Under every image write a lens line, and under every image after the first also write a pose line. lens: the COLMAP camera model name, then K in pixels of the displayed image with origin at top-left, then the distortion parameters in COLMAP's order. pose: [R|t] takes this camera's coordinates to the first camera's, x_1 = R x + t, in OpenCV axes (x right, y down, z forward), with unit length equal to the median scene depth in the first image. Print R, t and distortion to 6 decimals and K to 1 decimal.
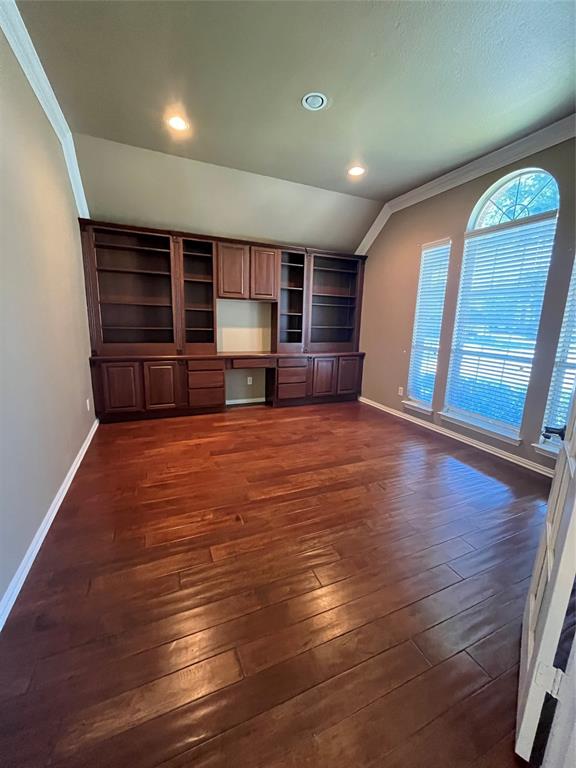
lens RADIAL K [[308.1, 0, 289.5], [0, 308.1, 381.6], [0, 0, 1]] dist [-0.007455, 0.000176]
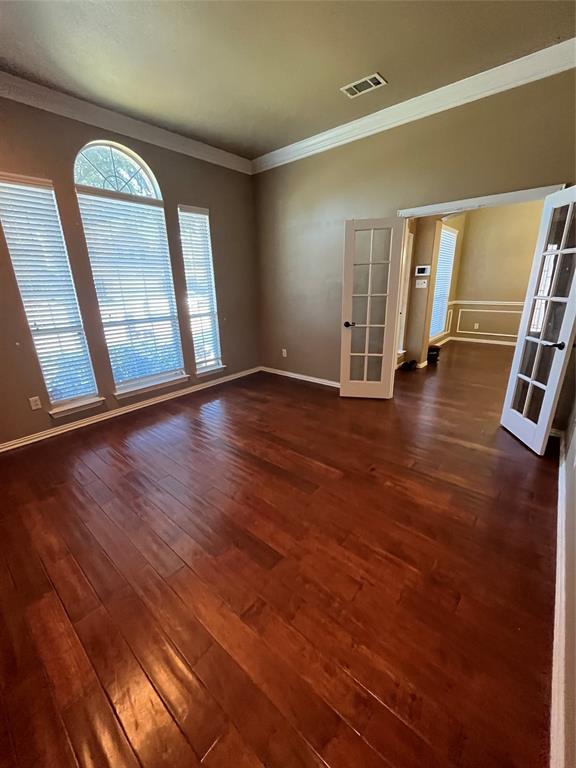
lens RADIAL K [[308.1, 0, 289.5], [0, 308.1, 381.6], [0, 0, 1]] dist [-0.007455, 0.000176]
pose [[-0.436594, -0.297649, 0.848994, -0.660772], [0.180250, 0.895610, 0.406685, -0.278236], [-0.881417, 0.330588, -0.337367, 1.113497]]
